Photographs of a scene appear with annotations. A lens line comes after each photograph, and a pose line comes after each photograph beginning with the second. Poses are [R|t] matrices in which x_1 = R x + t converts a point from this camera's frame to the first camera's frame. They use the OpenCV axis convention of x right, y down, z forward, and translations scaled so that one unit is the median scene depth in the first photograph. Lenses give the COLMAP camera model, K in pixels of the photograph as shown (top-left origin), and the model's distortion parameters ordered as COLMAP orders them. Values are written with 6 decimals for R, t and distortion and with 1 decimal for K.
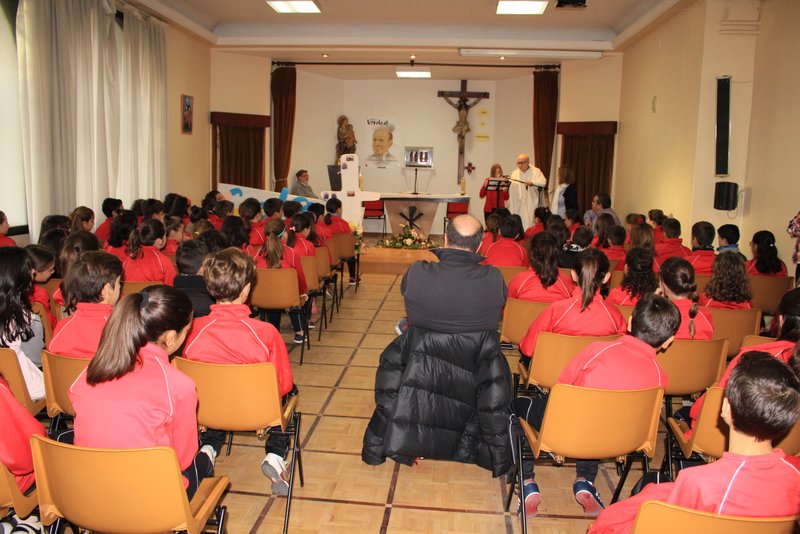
lens RADIAL K [[666.8, 0, 400.0], [0, 666.8, 267.0], [0, 0, 1]] dist [-0.153407, 0.120299]
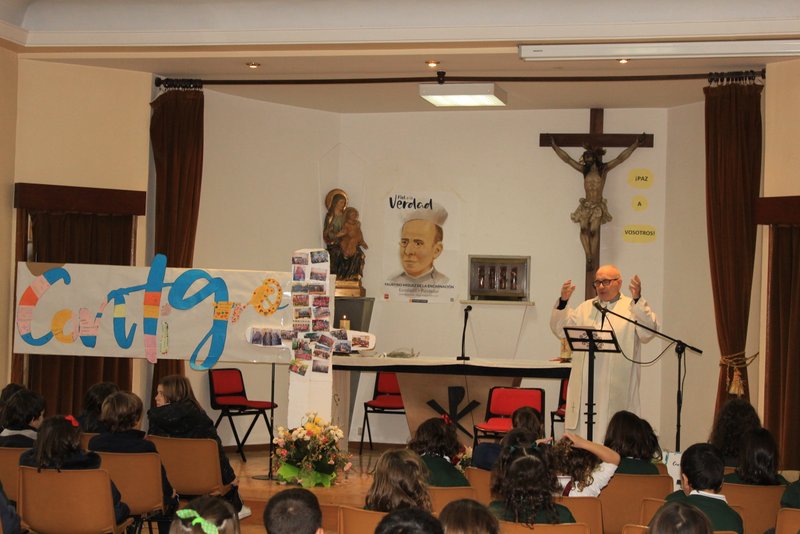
lens RADIAL K [[1541.0, 0, 400.0], [0, 1541.0, 267.0], [0, 0, 1]] dist [-0.003192, 0.007427]
pose [[0.984027, -0.003168, -0.177988, 0.183314], [-0.027122, 0.985501, -0.167488, 0.006297], [0.175938, 0.169640, 0.969674, -0.042512]]
